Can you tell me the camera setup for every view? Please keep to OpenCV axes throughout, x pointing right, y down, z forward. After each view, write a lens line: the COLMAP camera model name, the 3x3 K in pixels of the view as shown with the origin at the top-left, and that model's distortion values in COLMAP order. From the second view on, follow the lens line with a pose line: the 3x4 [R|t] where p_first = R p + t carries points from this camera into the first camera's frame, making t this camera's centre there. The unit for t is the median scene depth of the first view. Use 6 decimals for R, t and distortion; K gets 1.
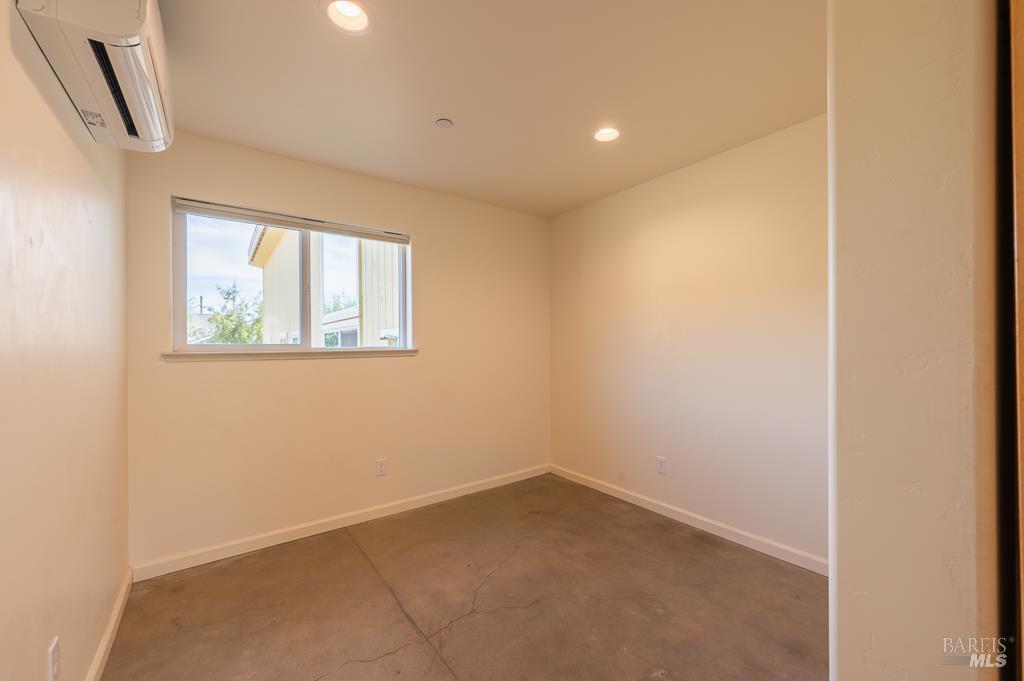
lens RADIAL K [[400.2, 0, 514.1], [0, 400.2, 344.1], [0, 0, 1]] dist [-0.001050, -0.000029]
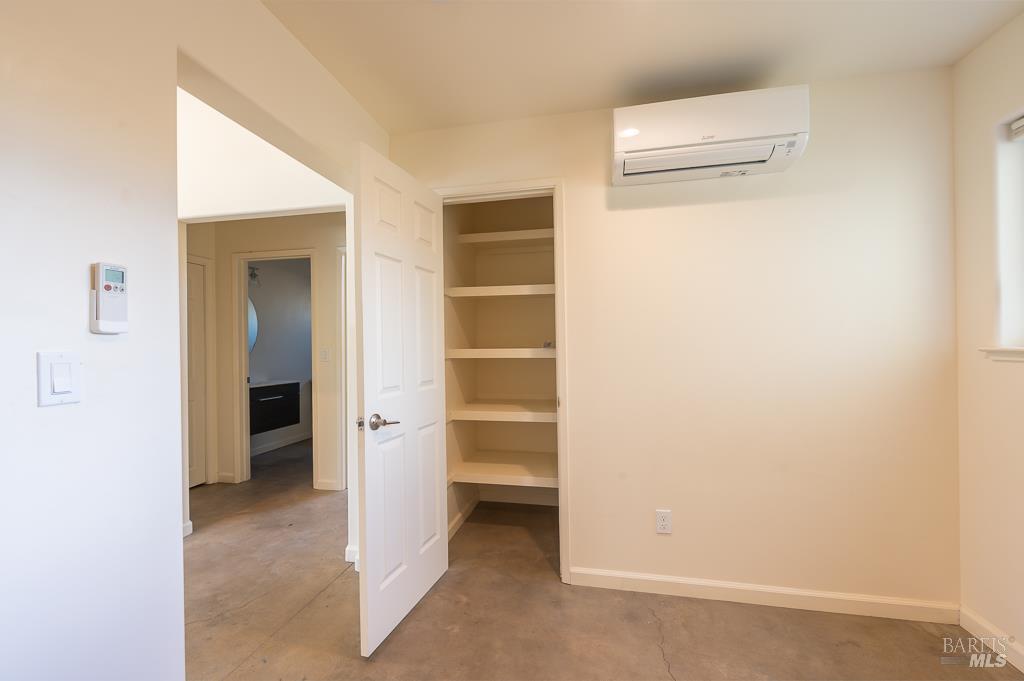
lens RADIAL K [[400.2, 0, 514.1], [0, 400.2, 344.1], [0, 0, 1]] dist [-0.001050, -0.000029]
pose [[-0.746116, 0.011238, -0.665721, 0.338991], [0.016712, 0.999859, -0.001852, 0.003023], [0.665606, -0.012507, -0.746198, 1.242698]]
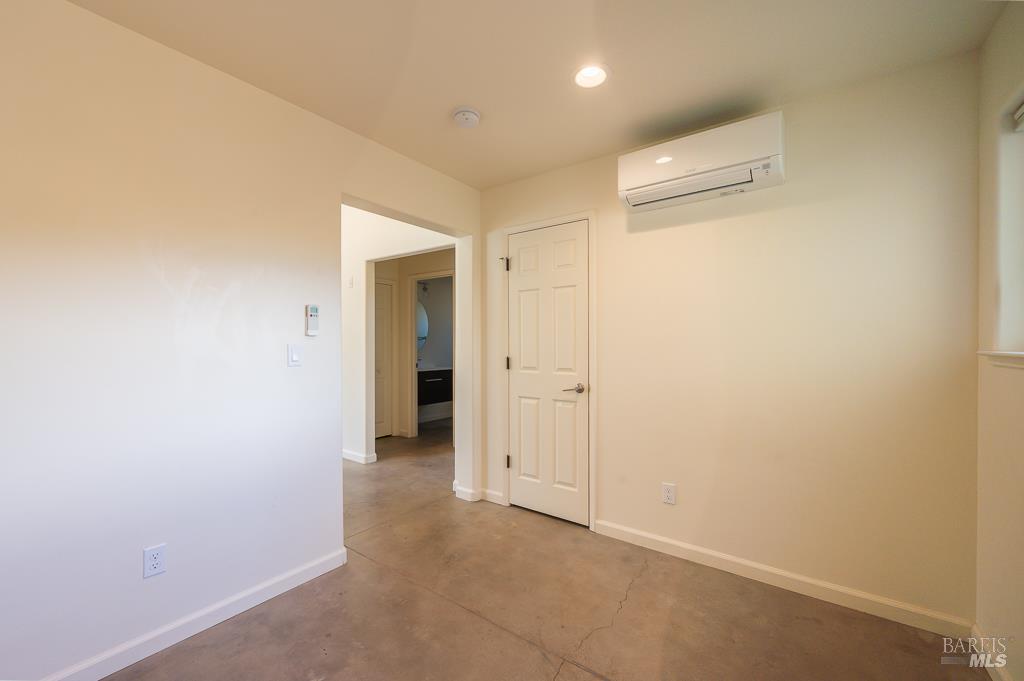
lens RADIAL K [[400.2, 0, 514.1], [0, 400.2, 344.1], [0, 0, 1]] dist [-0.001050, -0.000029]
pose [[-0.954387, 0.006333, -0.298504, 0.161524], [0.005765, 0.999980, 0.002783, 0.003120], [0.298516, 0.000935, -0.954404, 1.820065]]
